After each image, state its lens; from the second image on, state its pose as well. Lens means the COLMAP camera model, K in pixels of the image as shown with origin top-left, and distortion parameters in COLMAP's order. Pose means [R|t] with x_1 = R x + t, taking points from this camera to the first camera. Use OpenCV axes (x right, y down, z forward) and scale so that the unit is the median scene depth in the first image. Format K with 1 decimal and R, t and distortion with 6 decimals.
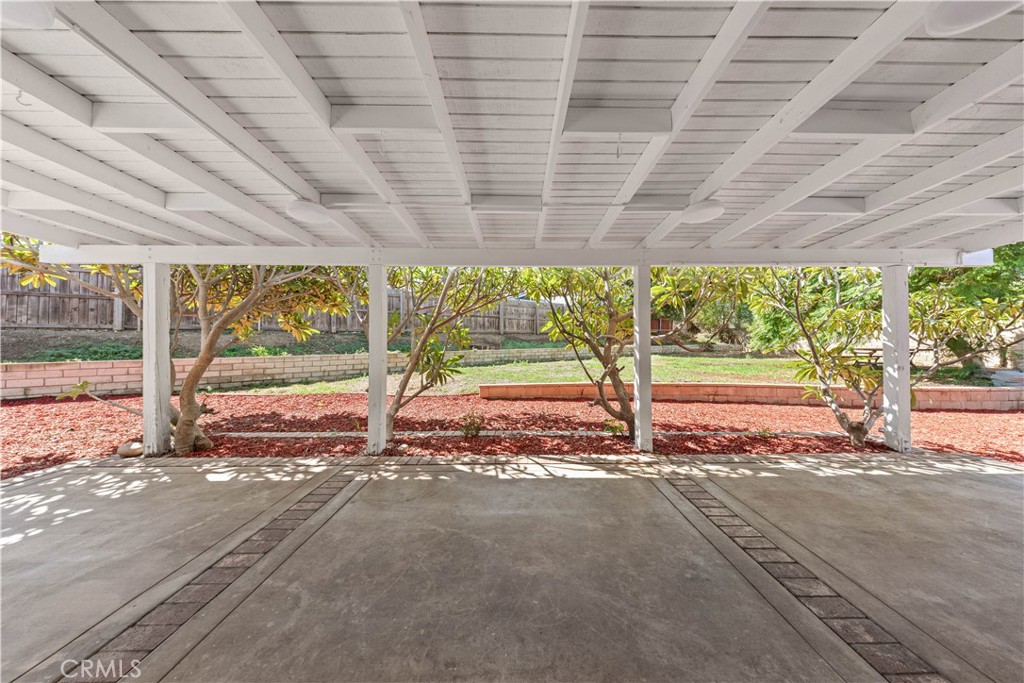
lens RADIAL K [[300.2, 0, 515.6], [0, 300.2, 339.2], [0, 0, 1]] dist [0.002226, 0.000084]
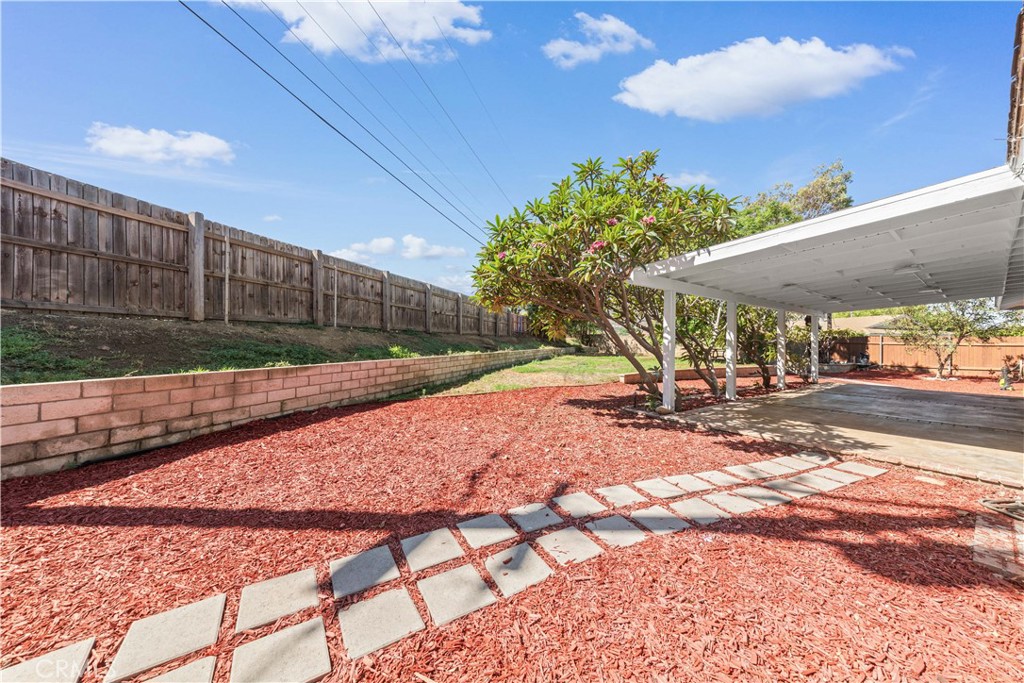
lens RADIAL K [[335.3, 0, 512.0], [0, 335.3, 338.1], [0, 0, 1]] dist [-0.001647, -0.000046]
pose [[0.824238, 0.017119, 0.565985, -1.262327], [-0.011268, 0.999841, -0.013832, 0.011819], [-0.566132, 0.005023, 0.824299, 0.024590]]
